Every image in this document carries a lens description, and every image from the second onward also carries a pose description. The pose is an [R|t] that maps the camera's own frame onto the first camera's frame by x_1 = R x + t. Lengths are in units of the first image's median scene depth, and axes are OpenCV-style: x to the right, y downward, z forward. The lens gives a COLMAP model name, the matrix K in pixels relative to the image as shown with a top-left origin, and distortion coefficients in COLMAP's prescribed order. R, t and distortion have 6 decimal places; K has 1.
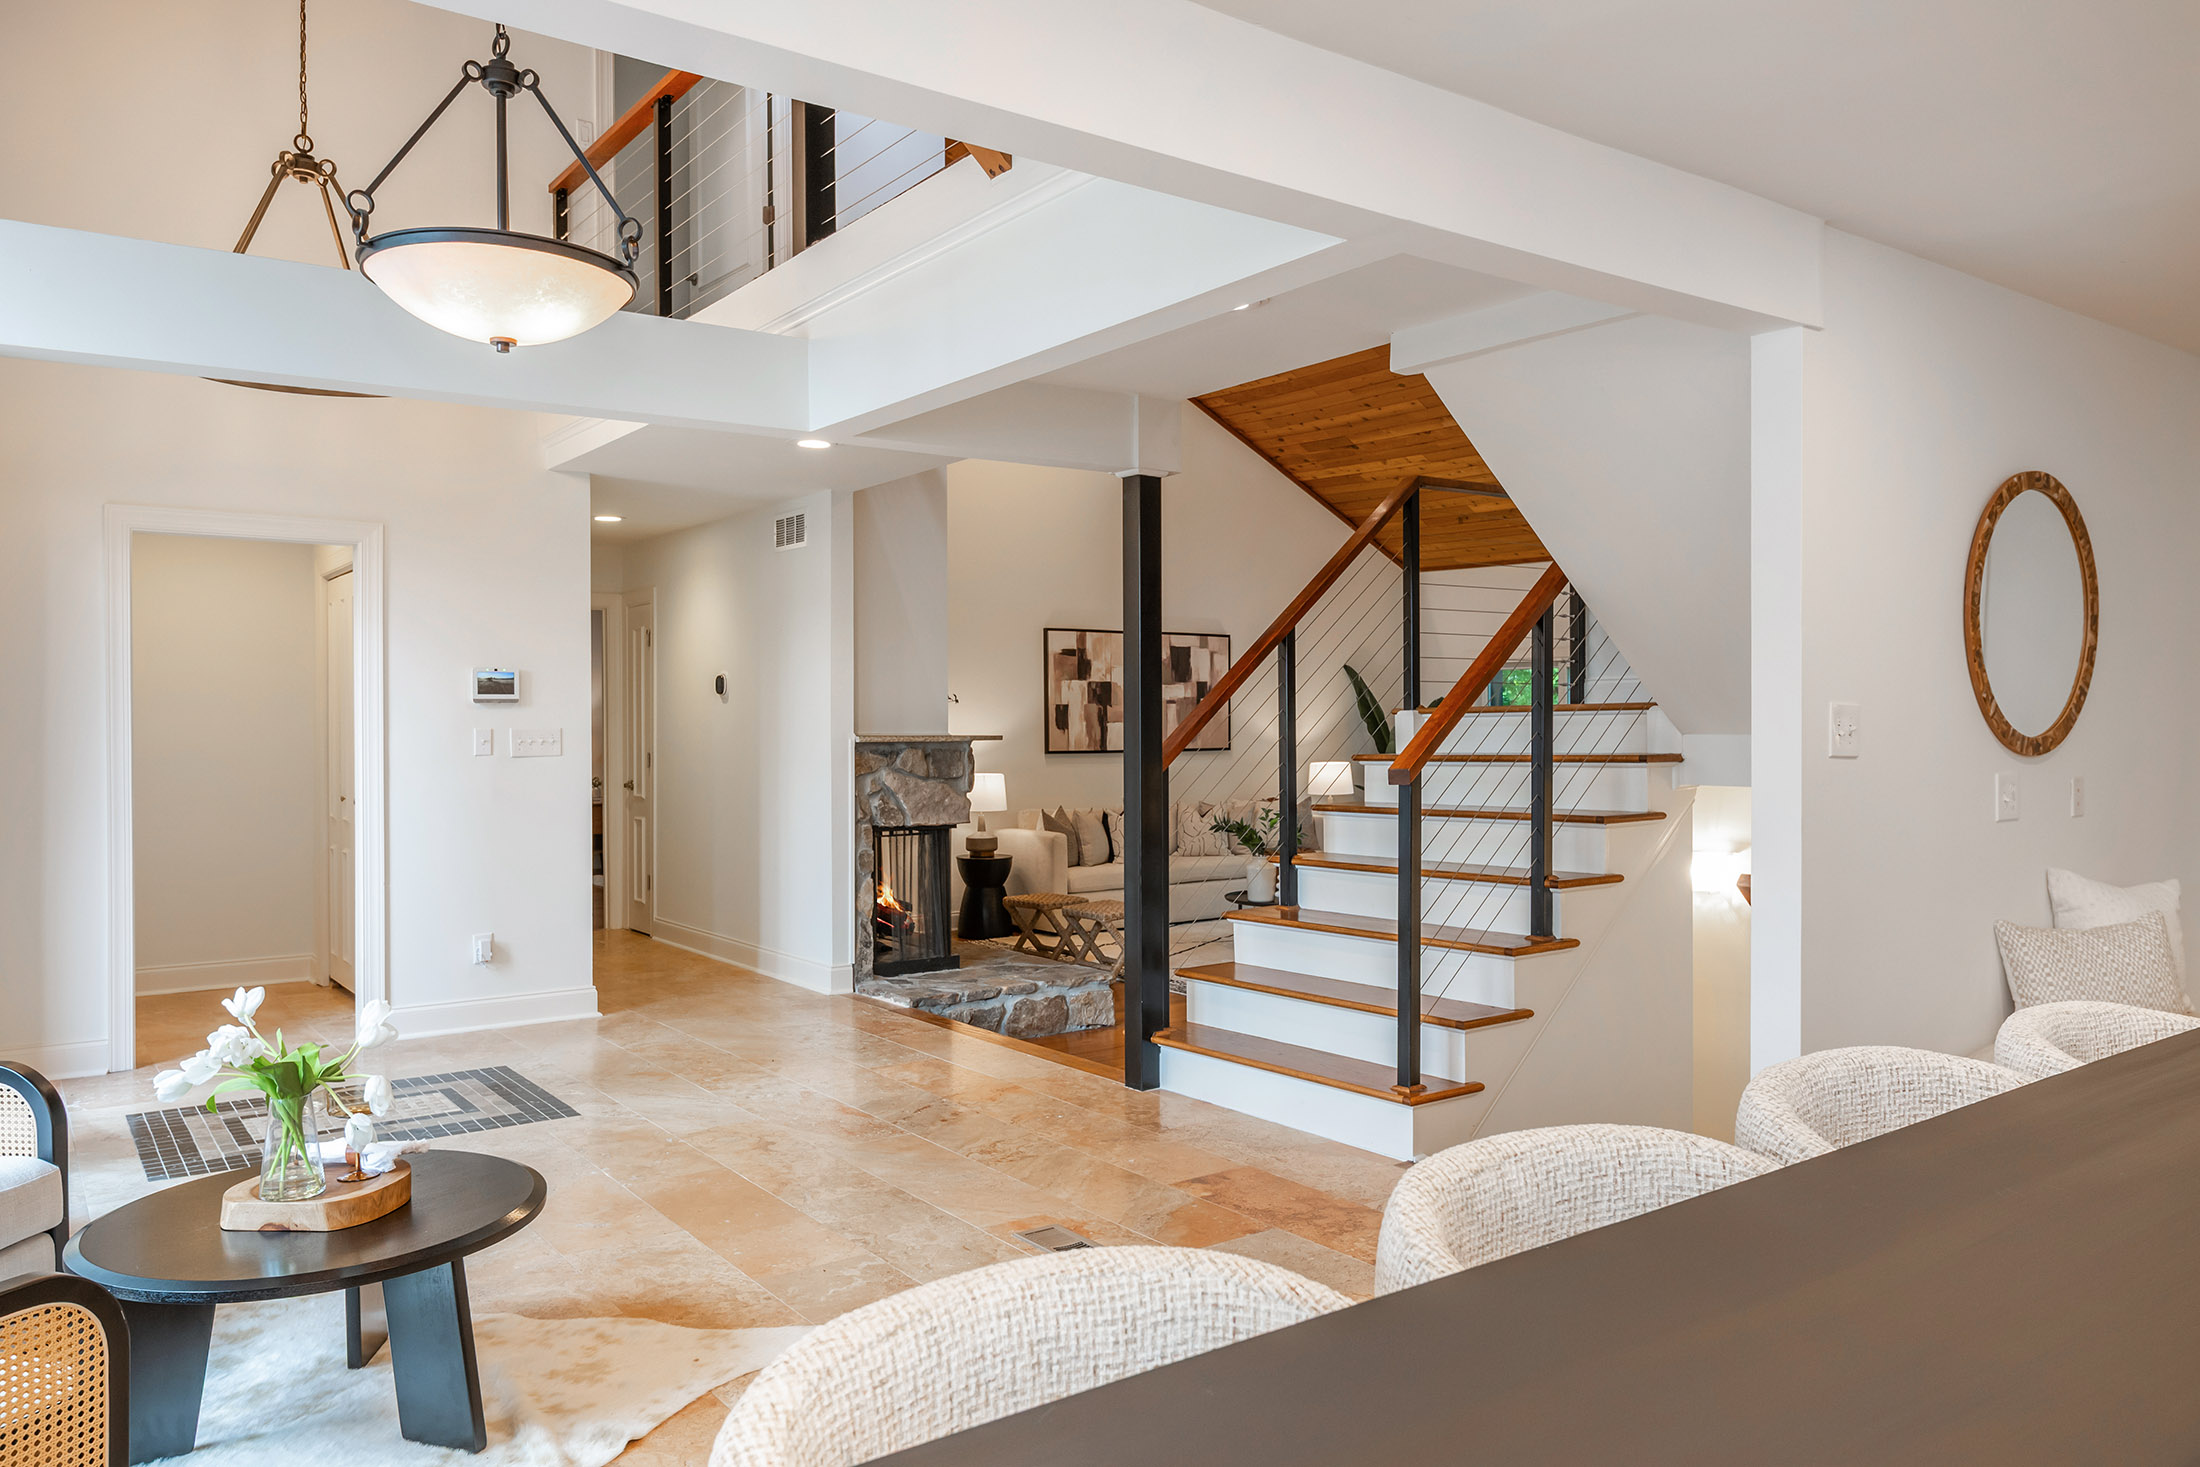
lens RADIAL K [[1554.0, 0, 1107.2], [0, 1554.0, 712.6], [0, 0, 1]] dist [-0.001096, 0.002850]
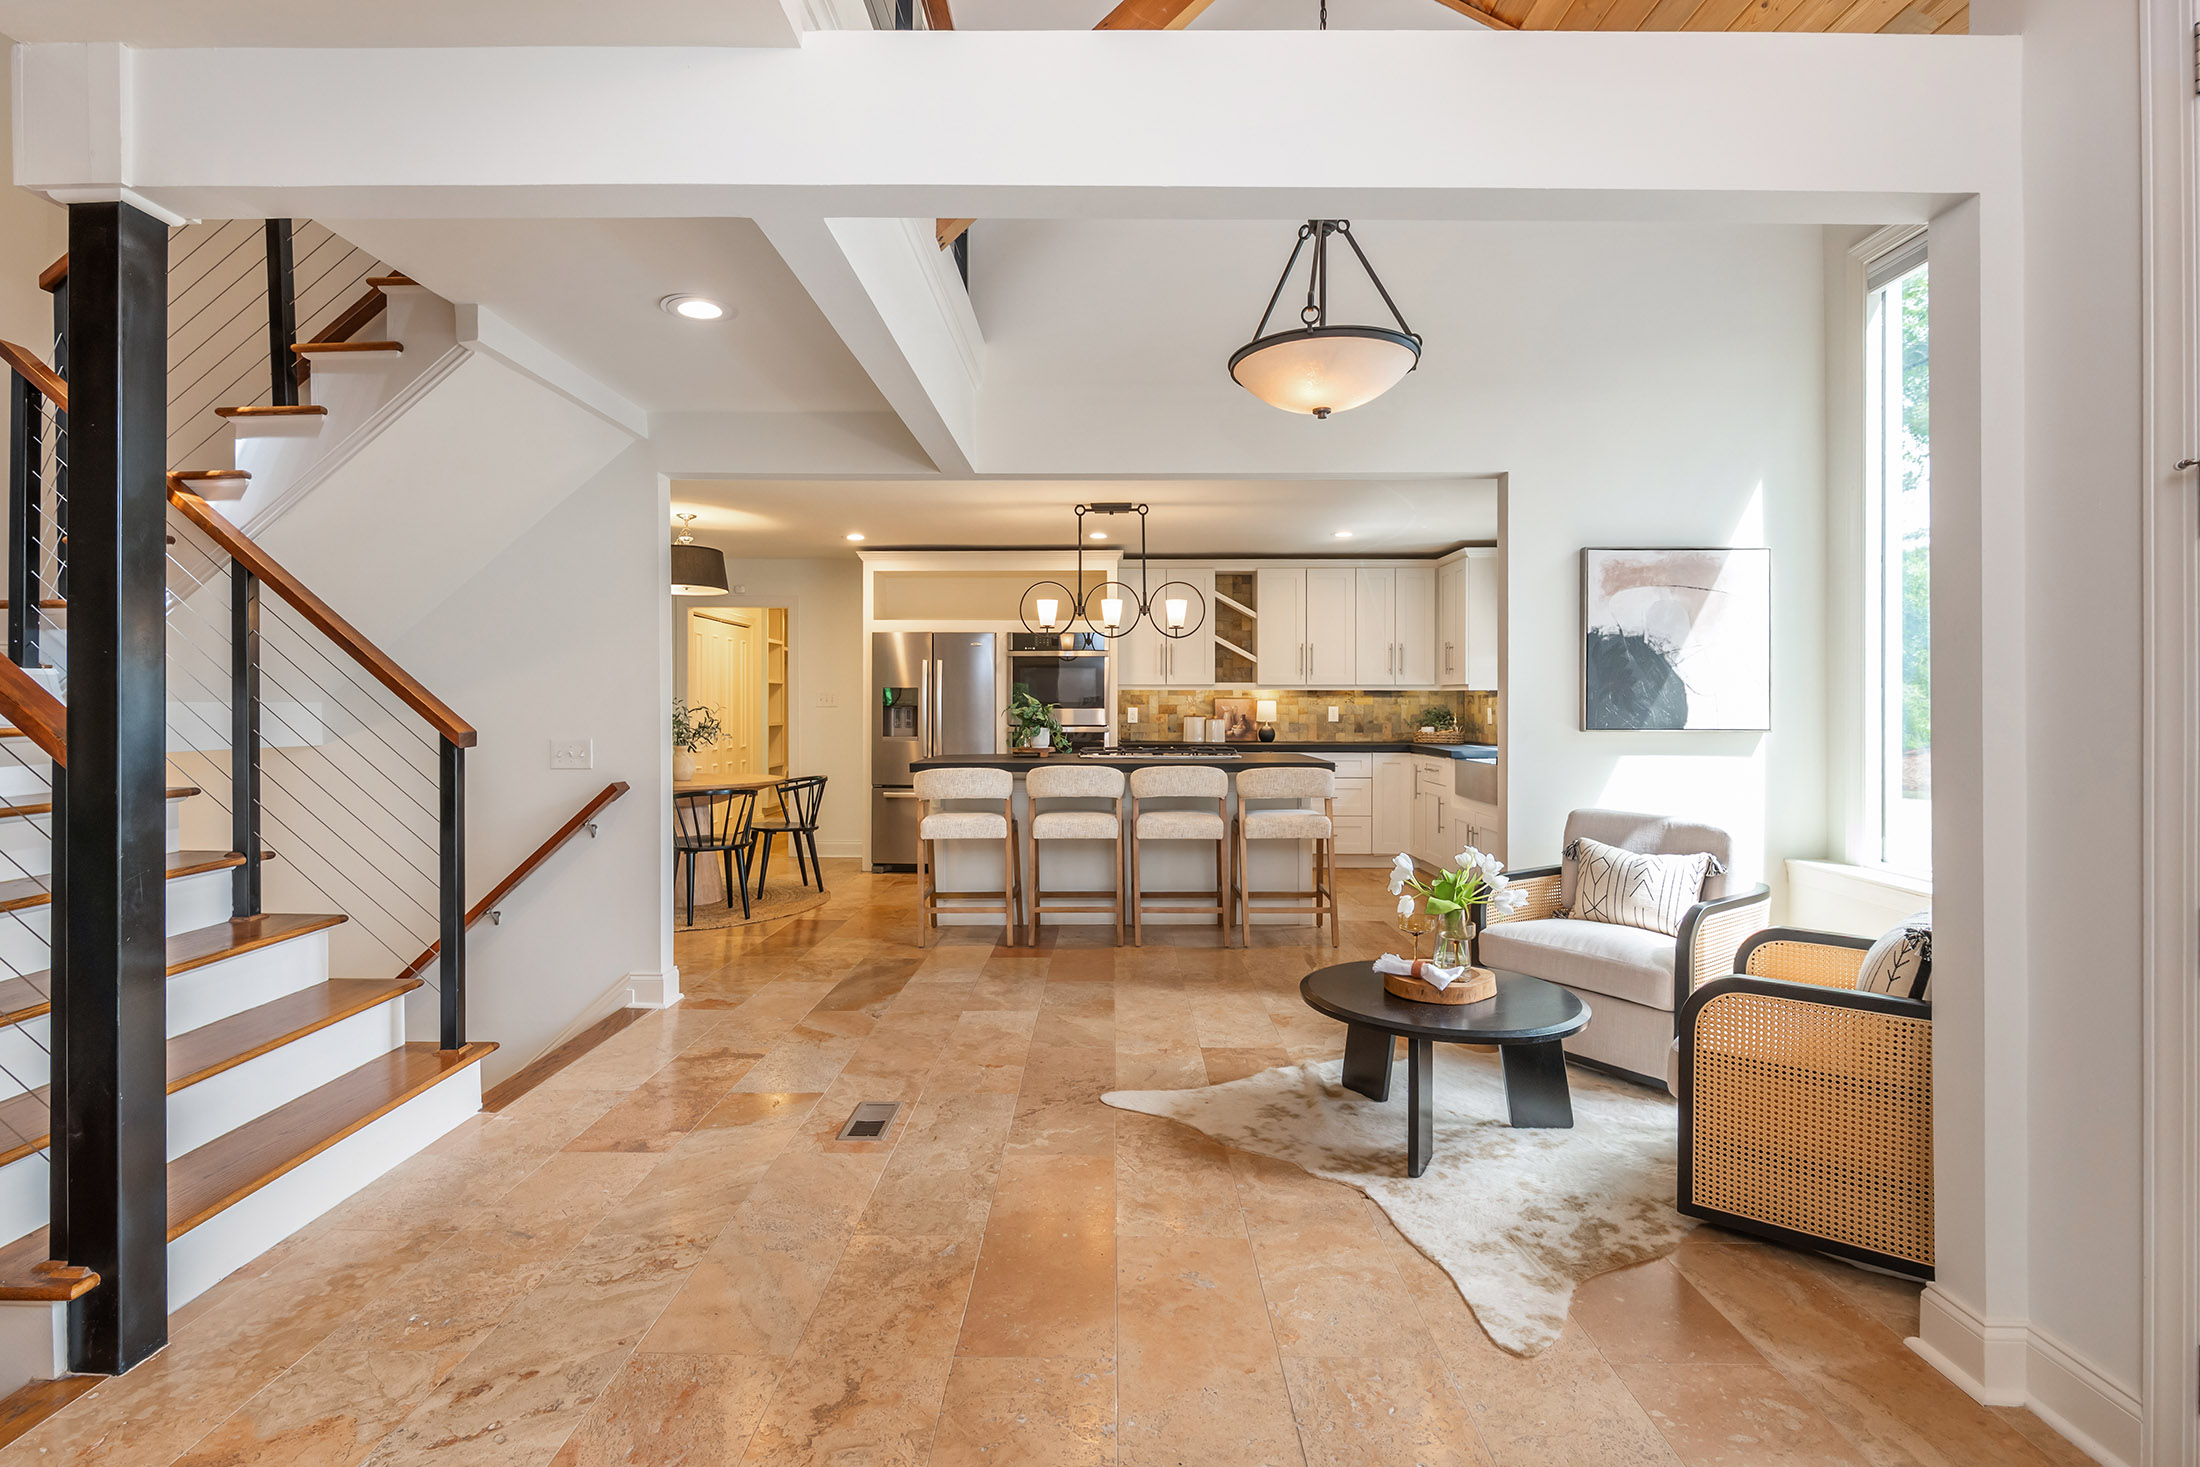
lens RADIAL K [[1051.9, 0, 1085.7], [0, 1051.9, 723.7], [0, 0, 1]] dist [0.006842, -0.007268]
pose [[-0.792987, -0.006701, 0.609202, -0.333435], [0.000198, 0.999937, 0.011258, 0.014425], [-0.609239, 0.009048, -0.792935, 0.790266]]
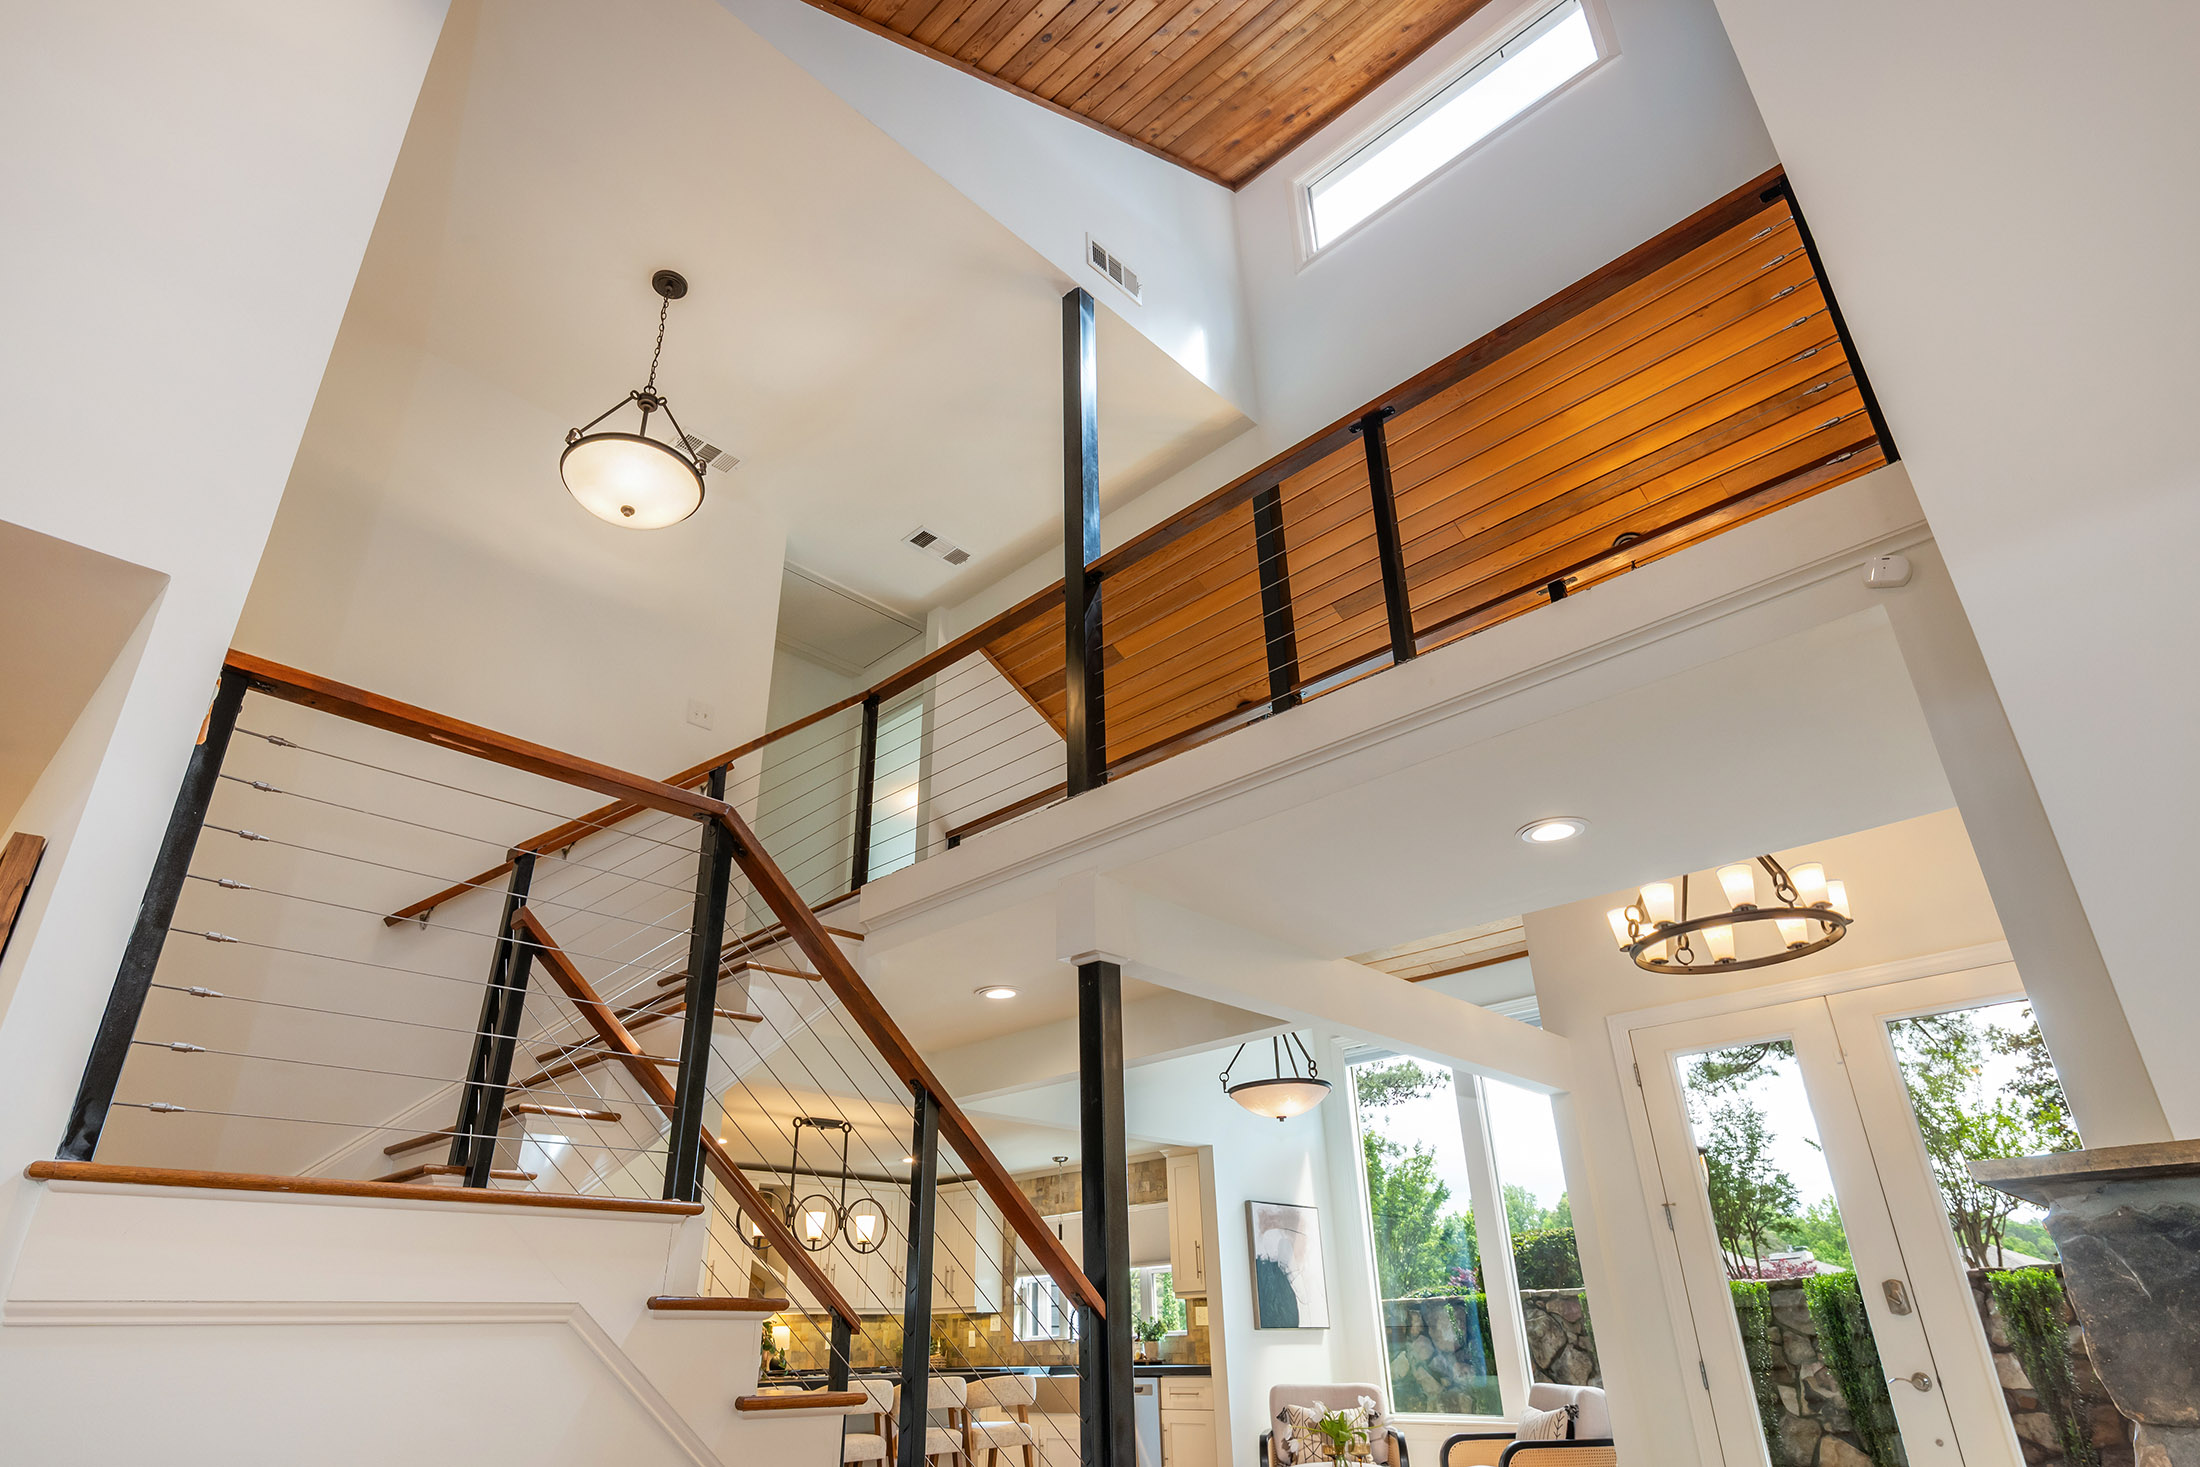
lens RADIAL K [[1244.8, 0, 1090.8], [0, 1244.8, 731.5], [0, 0, 1]] dist [0.007870, -0.004549]
pose [[-0.984590, -0.051908, -0.166998, 0.111872], [0.028935, 0.893418, -0.448294, 0.040221], [0.172469, -0.446218, -0.878148, 1.242826]]
